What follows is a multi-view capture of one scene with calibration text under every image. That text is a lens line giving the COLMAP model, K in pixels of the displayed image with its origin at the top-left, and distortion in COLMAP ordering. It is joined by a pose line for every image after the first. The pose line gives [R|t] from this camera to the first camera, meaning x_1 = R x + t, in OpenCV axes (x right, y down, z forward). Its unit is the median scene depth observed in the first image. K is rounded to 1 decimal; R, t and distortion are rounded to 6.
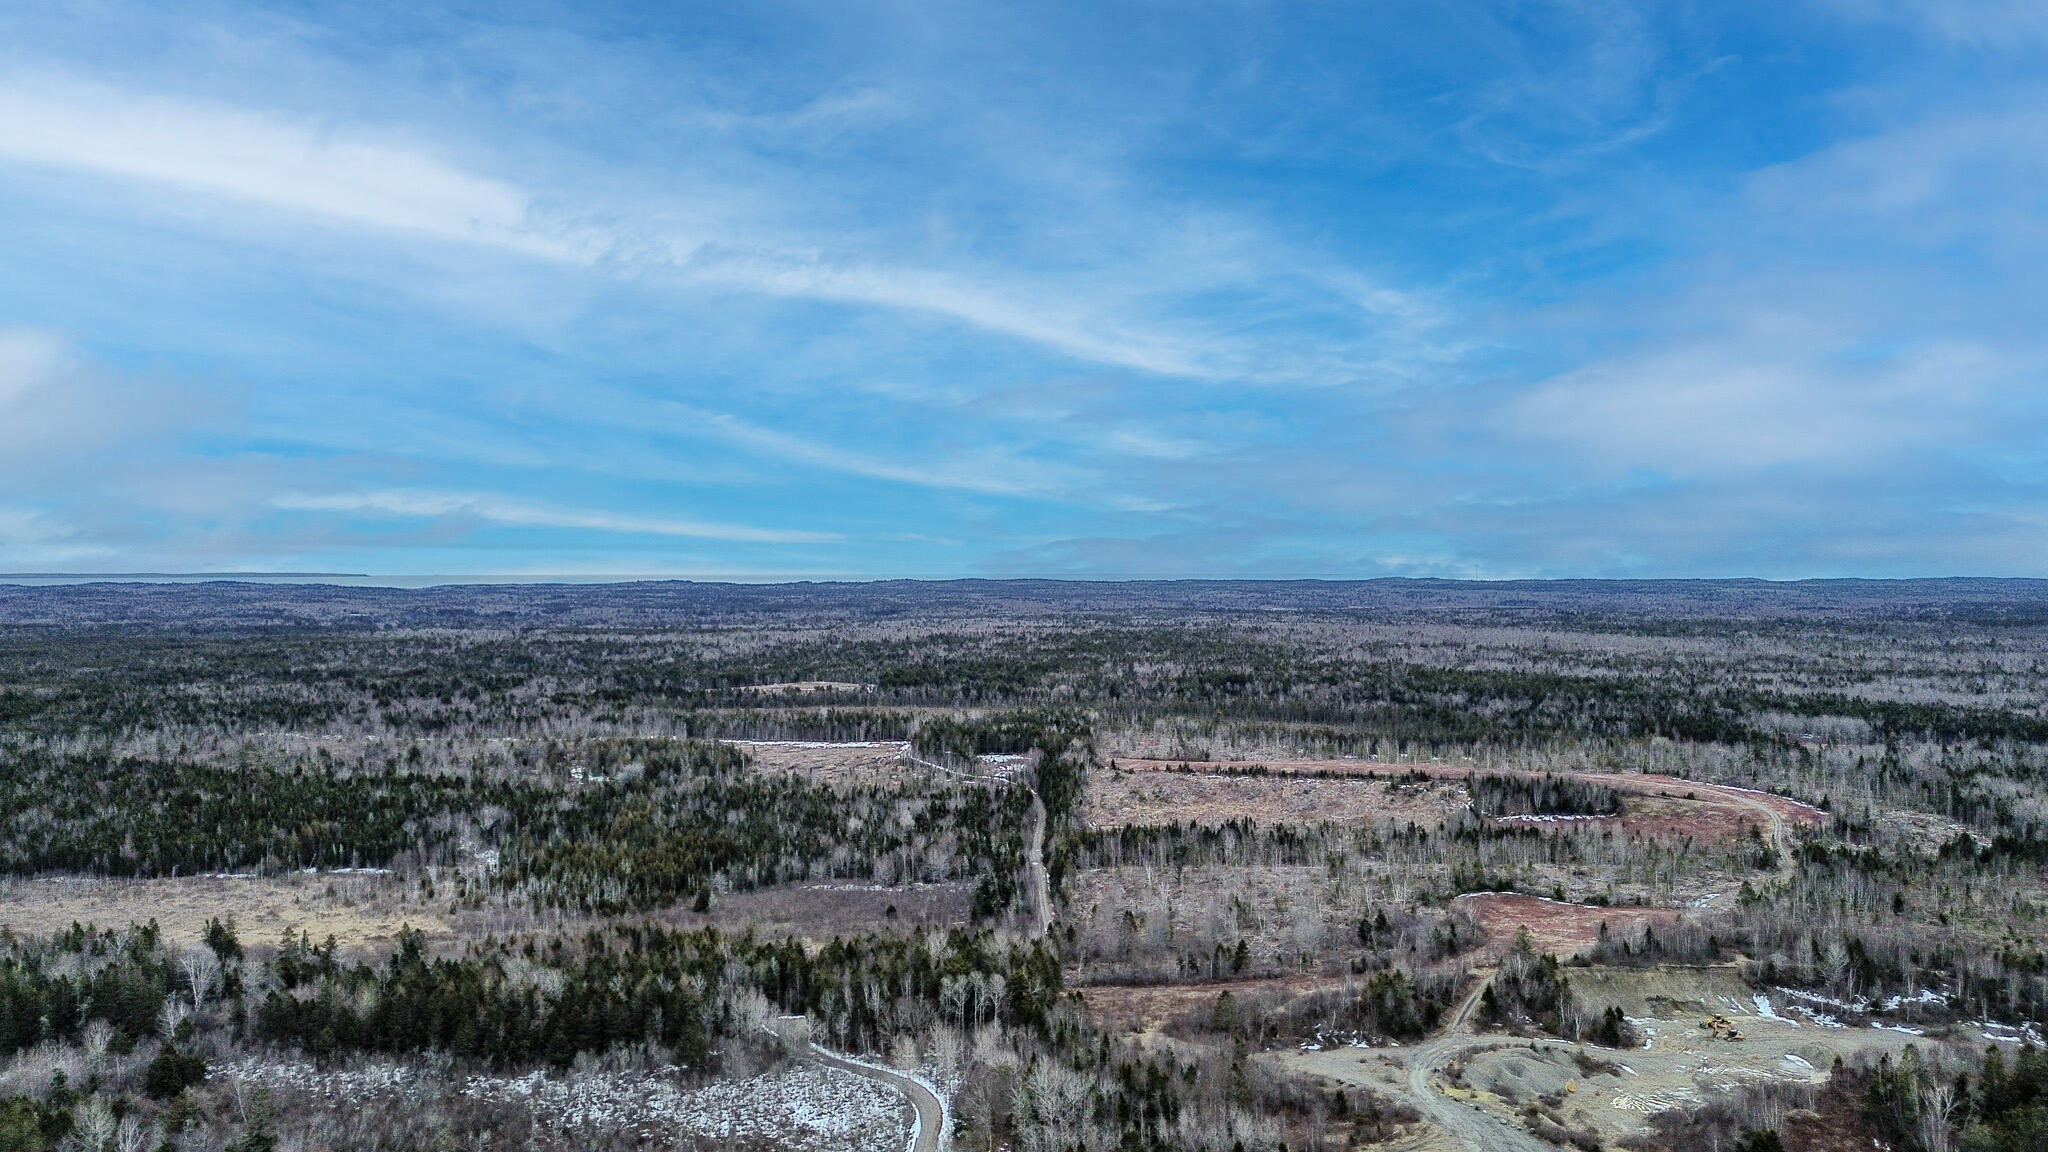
lens RADIAL K [[1447.4, 0, 1010.8], [0, 1447.4, 557.8], [0, 0, 1]] dist [0.081520, -0.079882]
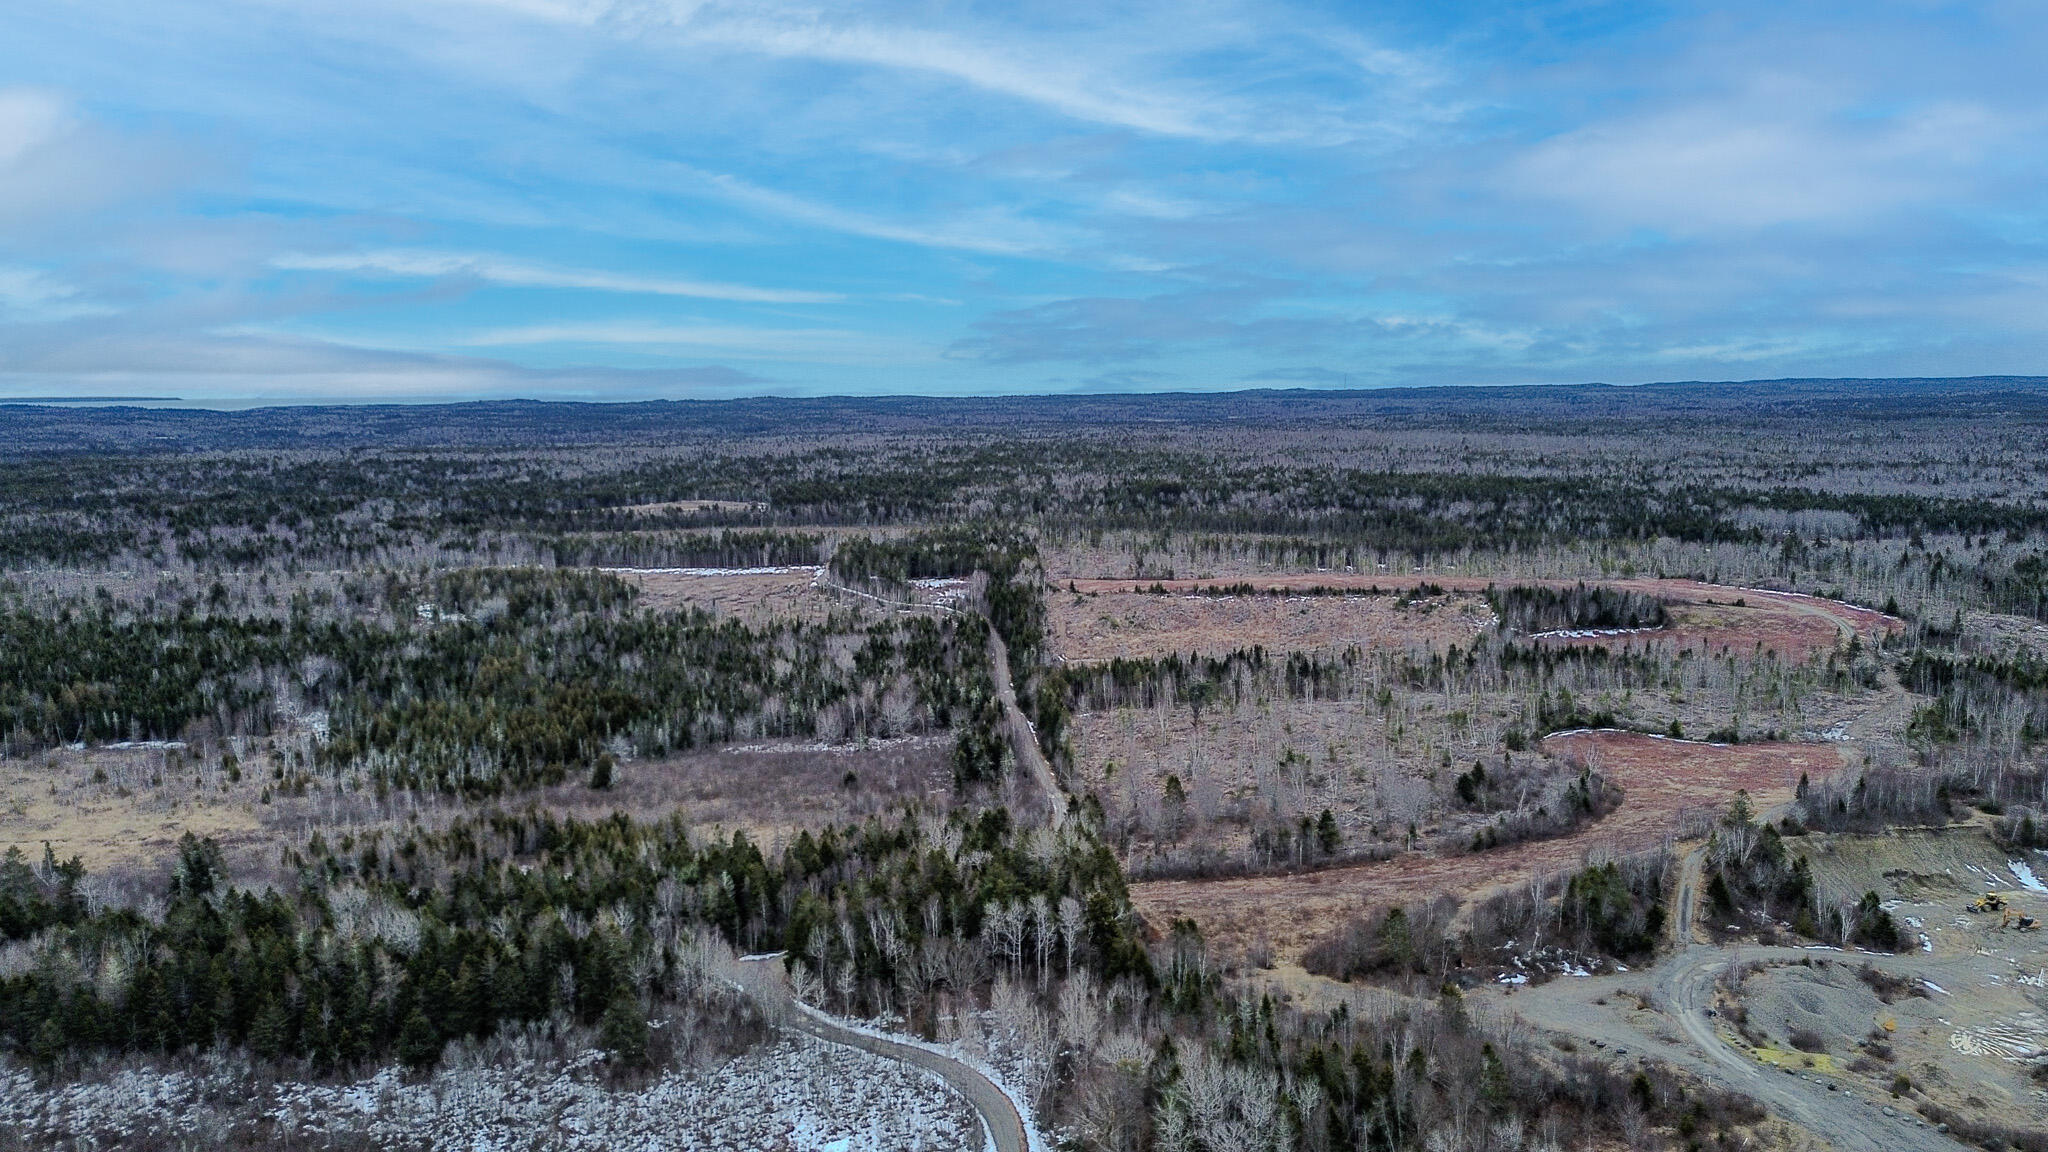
lens RADIAL K [[1447.4, 0, 1018.5], [0, 1447.4, 575.8], [0, 0, 1]] dist [0.081520, -0.079882]
pose [[0.994926, -0.025126, 0.097420, -0.049136], [0.011533, 0.990413, 0.137658, 0.019648], [-0.099945, -0.135835, 0.985677, 0.174511]]
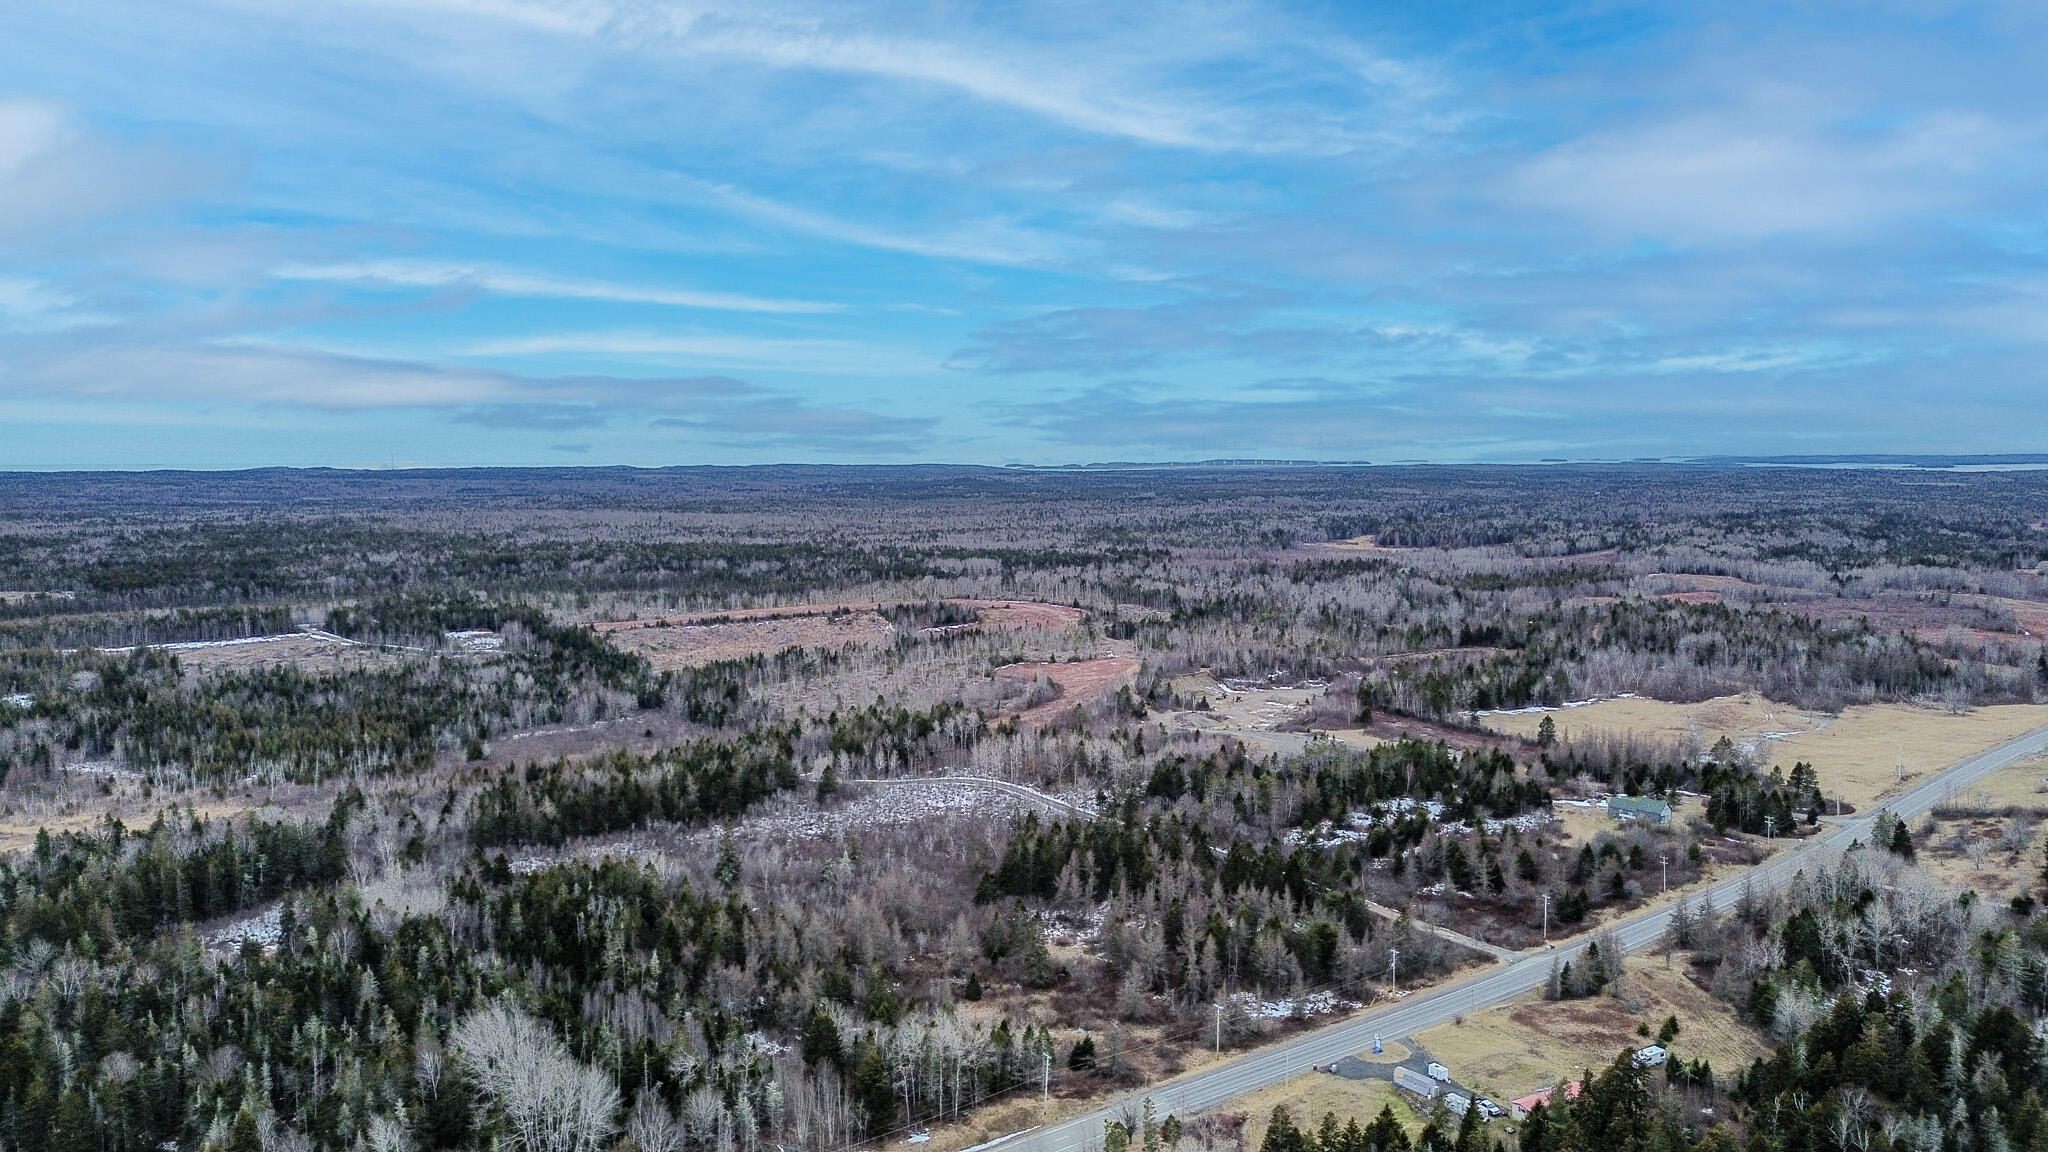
lens RADIAL K [[1447.4, 0, 1026.1], [0, 1447.4, 587.5], [0, 0, 1]] dist [0.081520, -0.079882]
pose [[0.724384, -0.065684, 0.686261, -0.523201], [-0.000216, 0.995429, 0.095504, 0.000355], [-0.689397, -0.069330, 0.721058, -0.080046]]
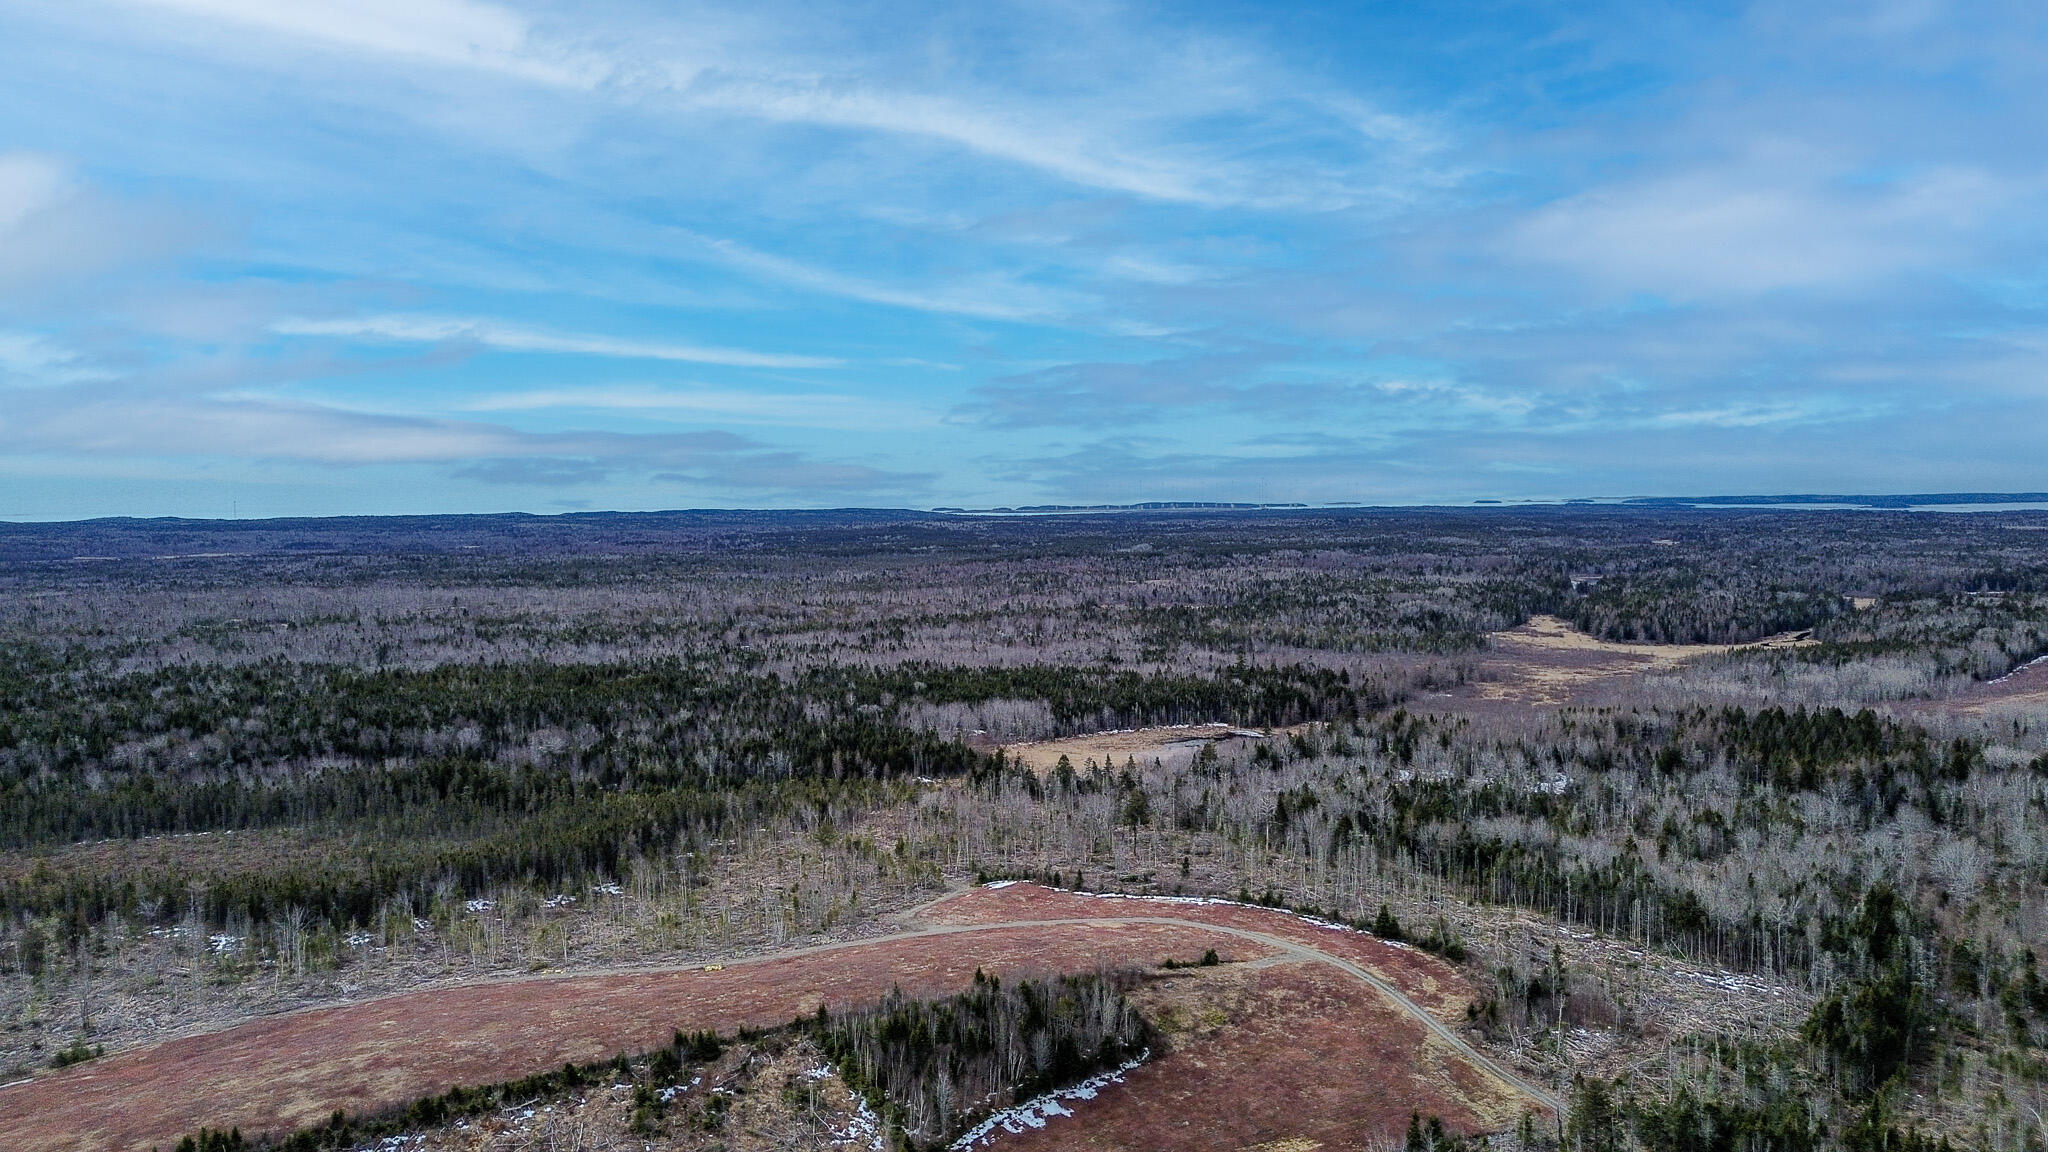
lens RADIAL K [[1447.4, 0, 1034.9], [0, 1447.4, 585.1], [0, 0, 1]] dist [0.081520, -0.079882]
pose [[0.680909, -0.051678, 0.730542, 0.066698], [0.006159, 0.997876, 0.064849, 0.003800], [-0.732342, -0.039657, 0.679781, 0.689649]]
